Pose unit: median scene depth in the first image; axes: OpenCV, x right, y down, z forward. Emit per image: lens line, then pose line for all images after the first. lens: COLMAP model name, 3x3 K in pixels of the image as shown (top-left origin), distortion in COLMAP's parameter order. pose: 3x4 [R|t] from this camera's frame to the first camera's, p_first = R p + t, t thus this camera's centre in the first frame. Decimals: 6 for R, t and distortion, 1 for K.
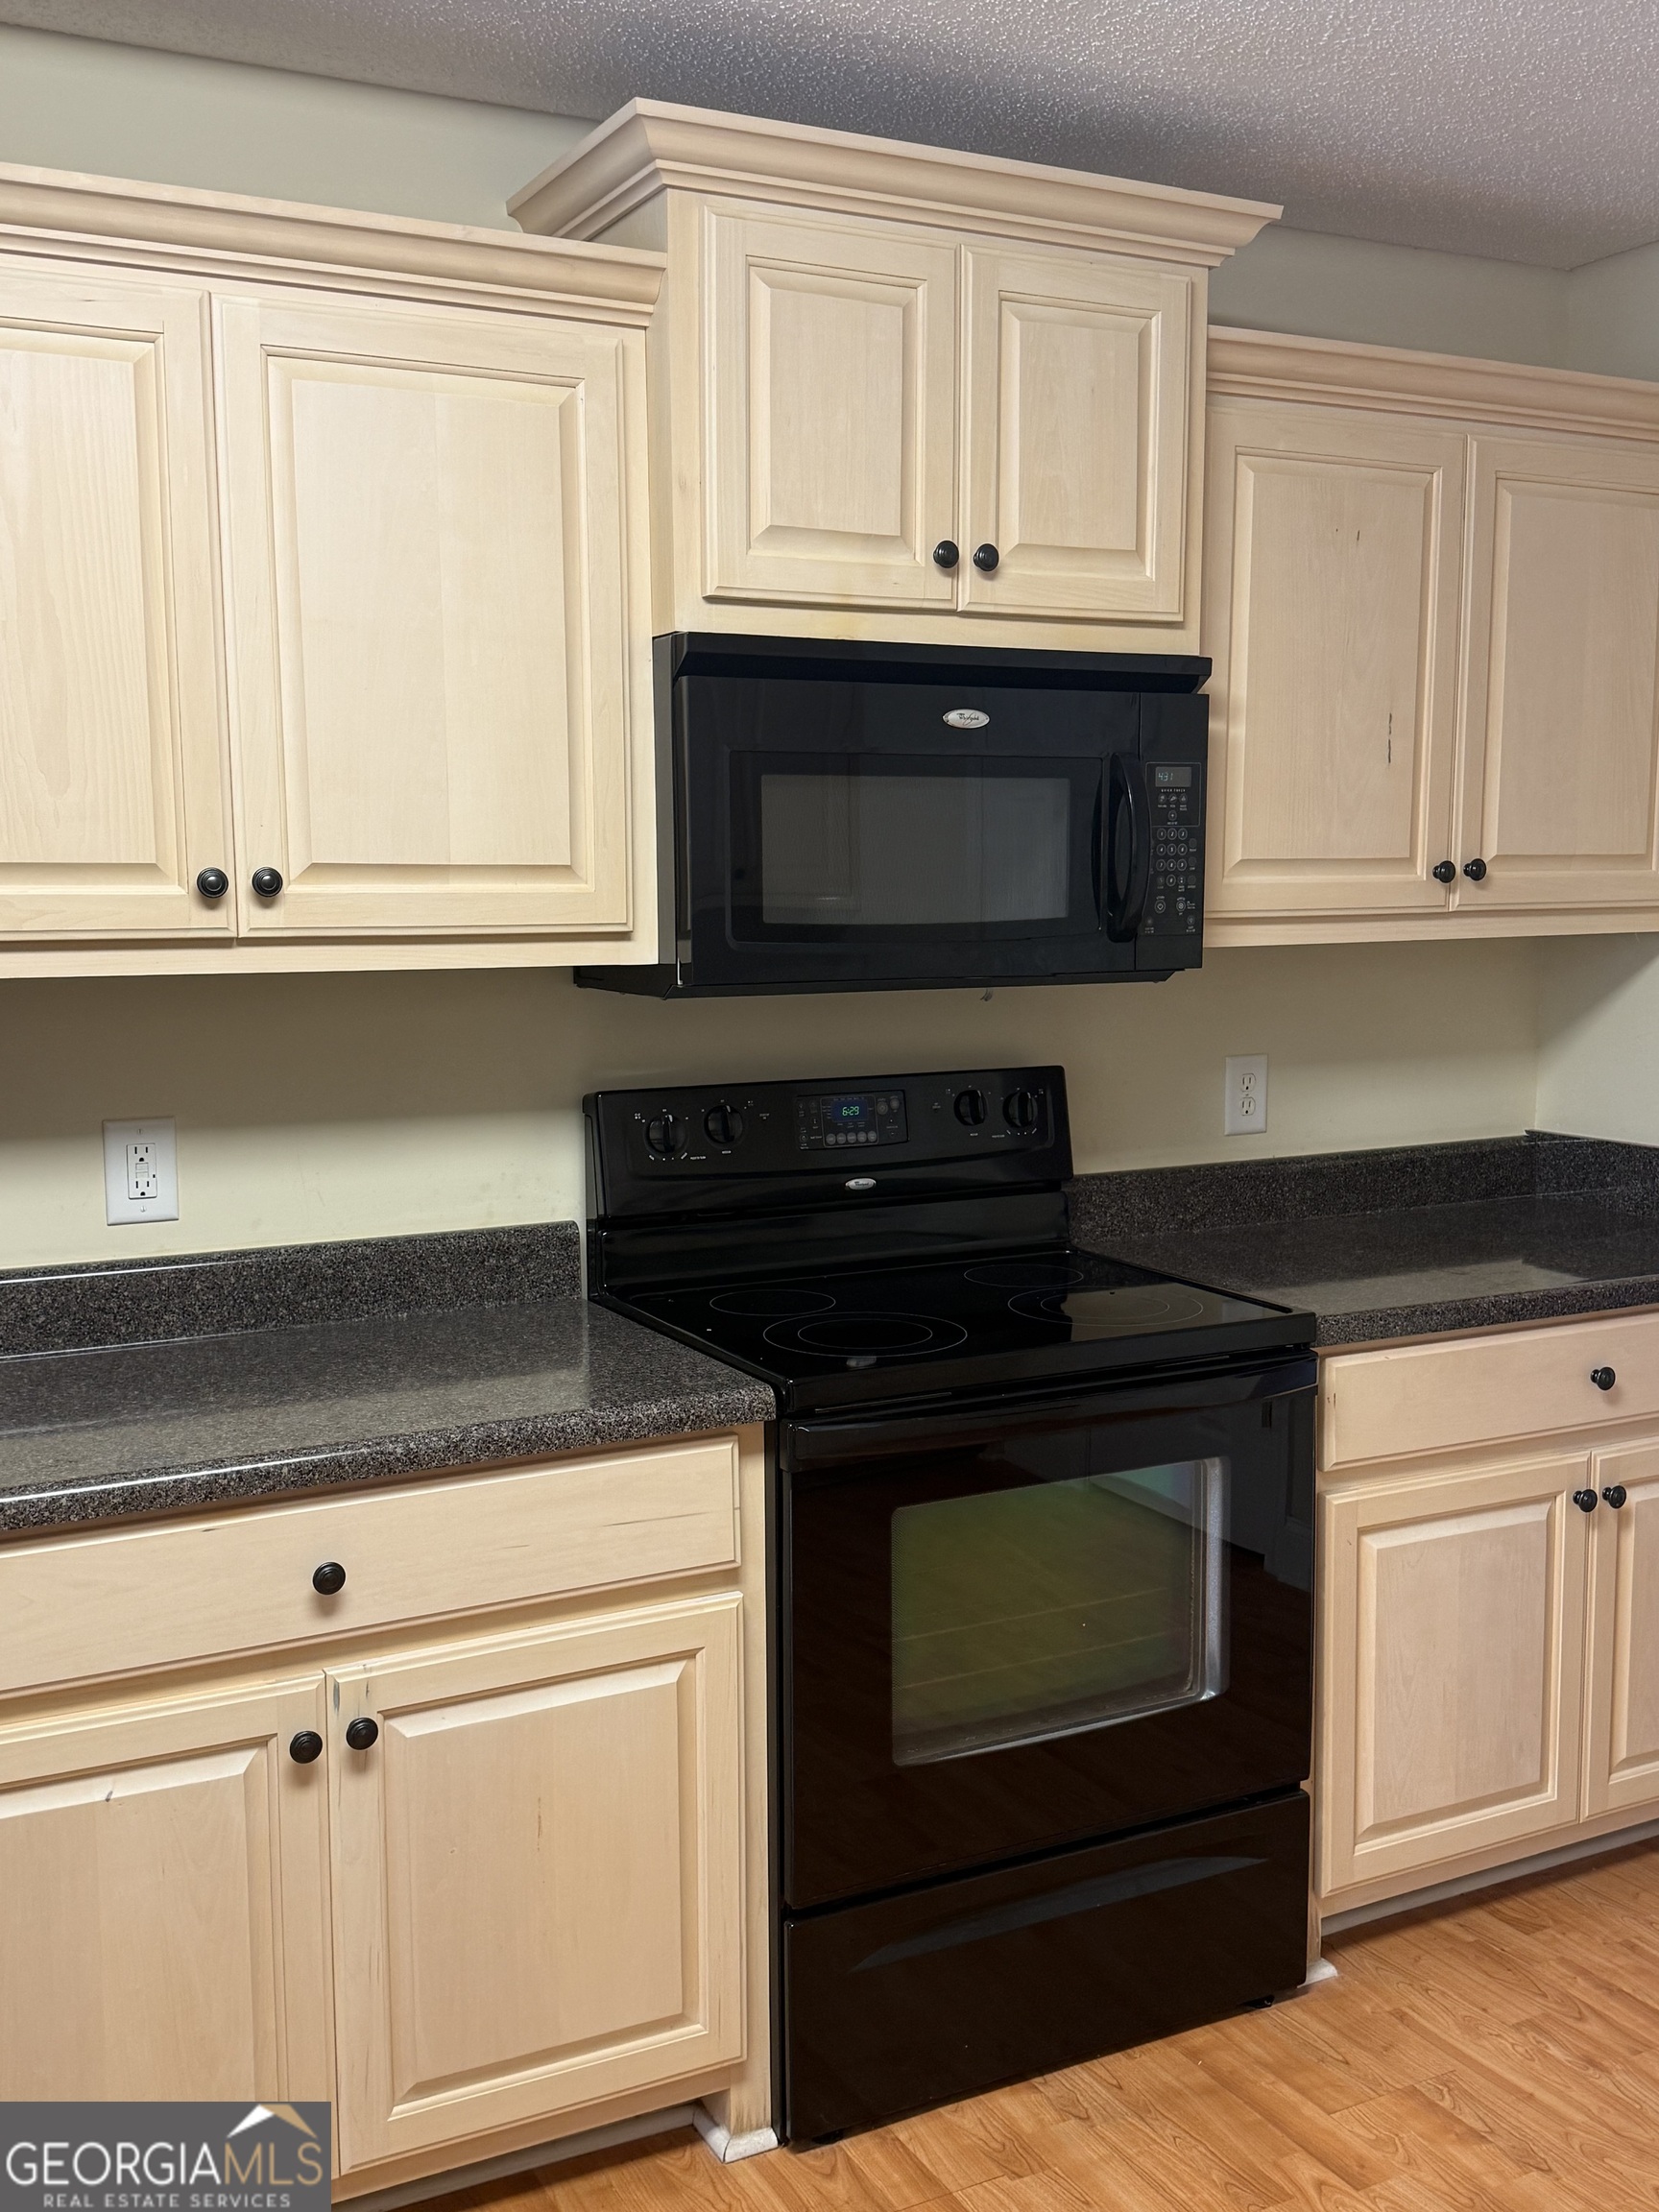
lens RADIAL K [[2183.6, 0, 835.9], [0, 2183.6, 1105.1], [0, 0, 1]] dist [0.161272, 0.000000]
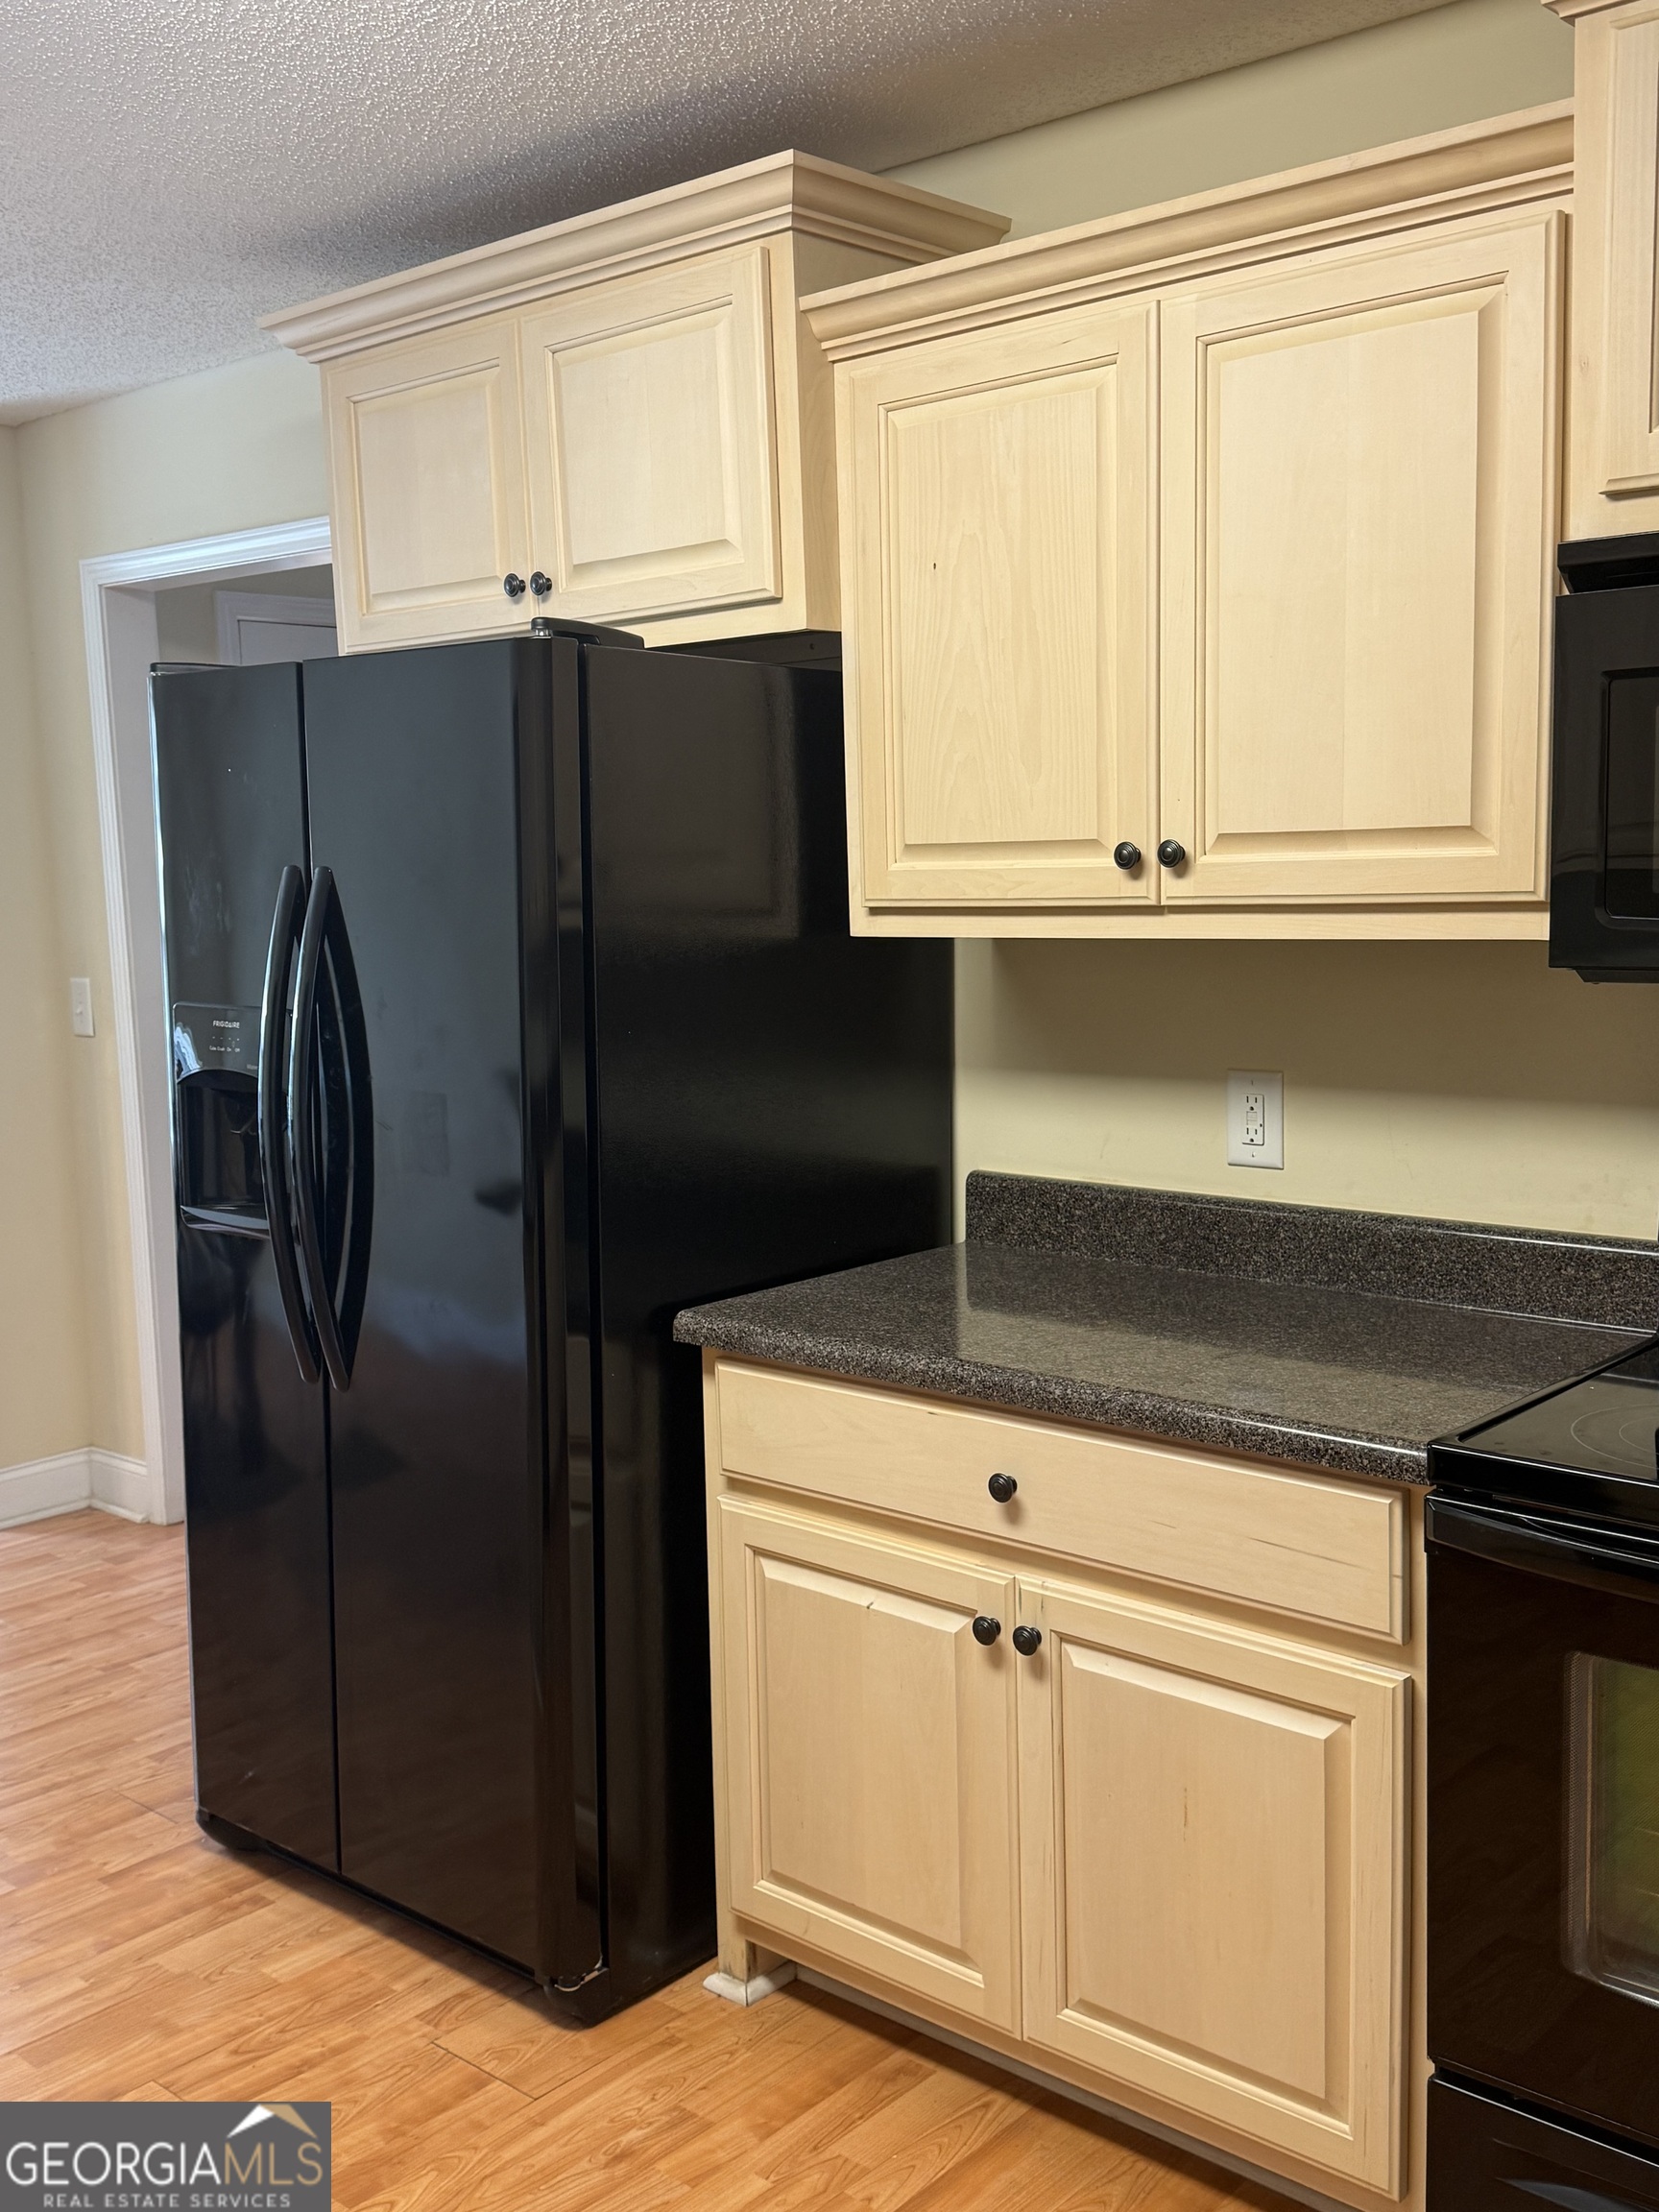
lens RADIAL K [[2183.6, 0, 840.6], [0, 2183.6, 1099.1], [0, 0, 1]] dist [0.161272, 0.000000]
pose [[0.352362, 0.103414, -0.930133, 0.667551], [-0.078225, 0.993653, 0.080842, -0.055508], [0.932589, 0.044274, 0.358215, 0.473002]]
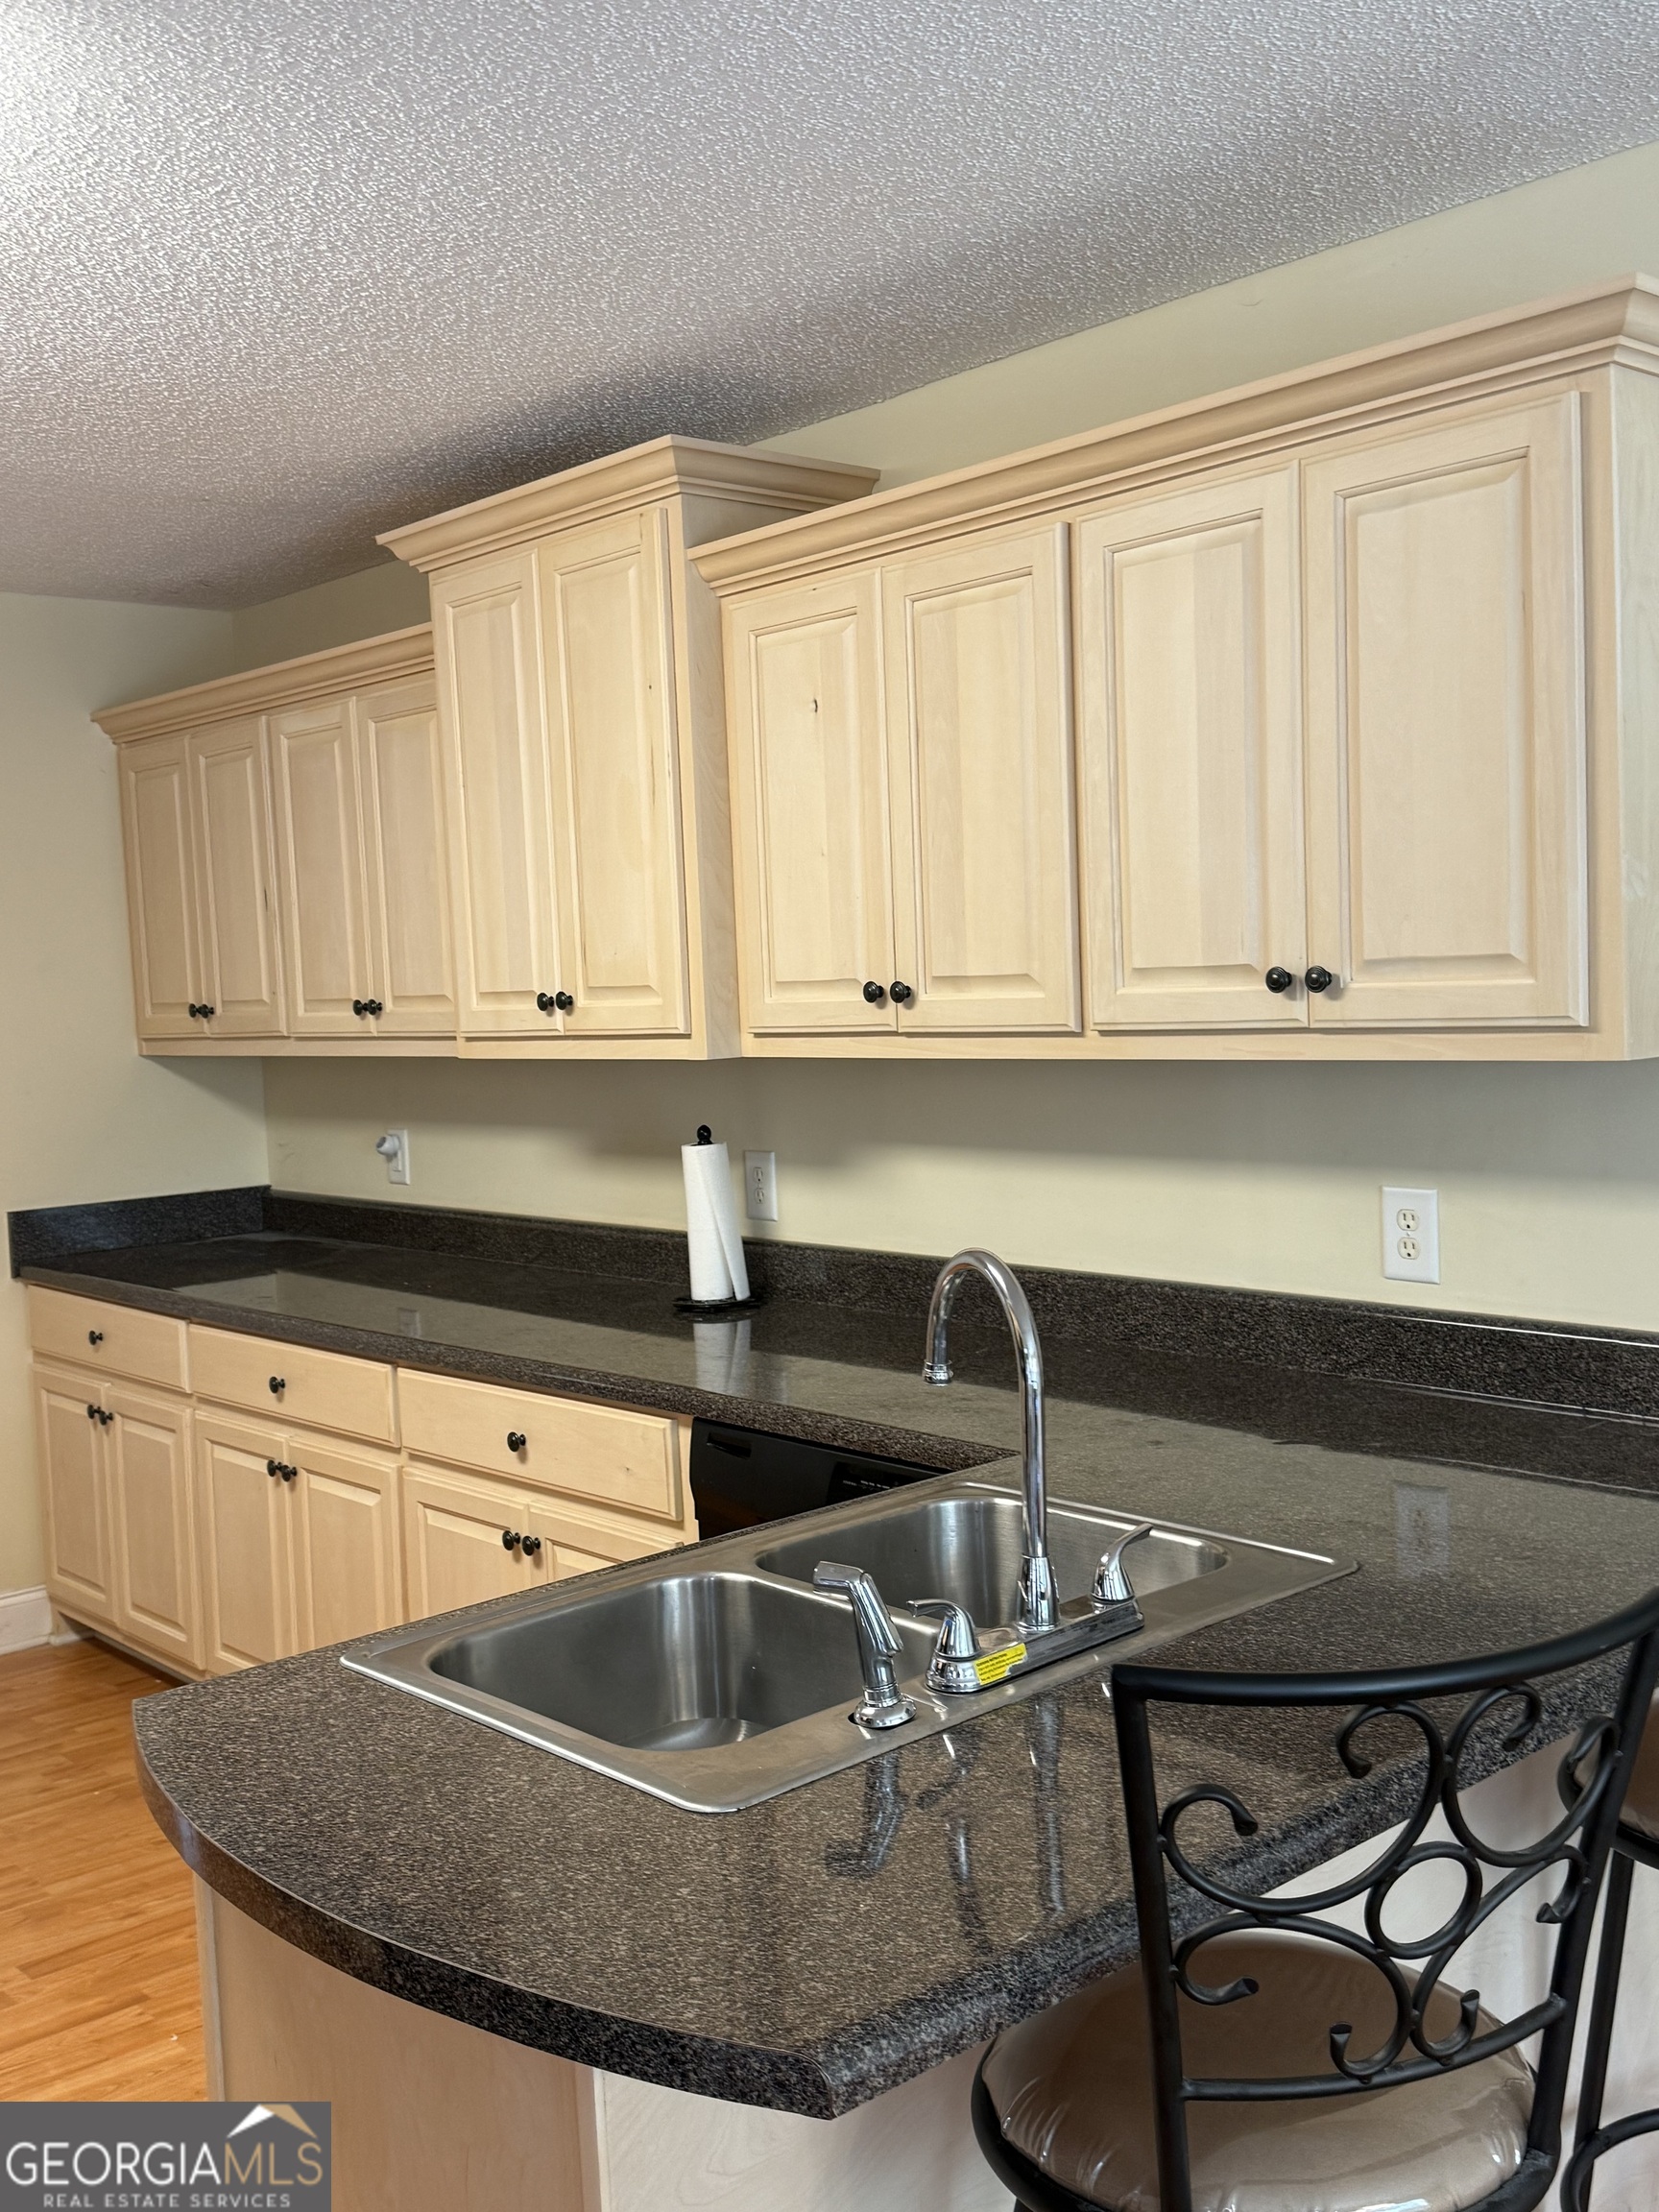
lens RADIAL K [[2183.6, 0, 822.4], [0, 2183.6, 1126.7], [0, 0, 1]] dist [0.161272, 0.000000]
pose [[0.222441, 0.062160, -0.972963, 0.999811], [-0.073862, 0.996172, 0.046757, -0.076182], [0.972144, 0.061464, 0.226180, 0.652334]]
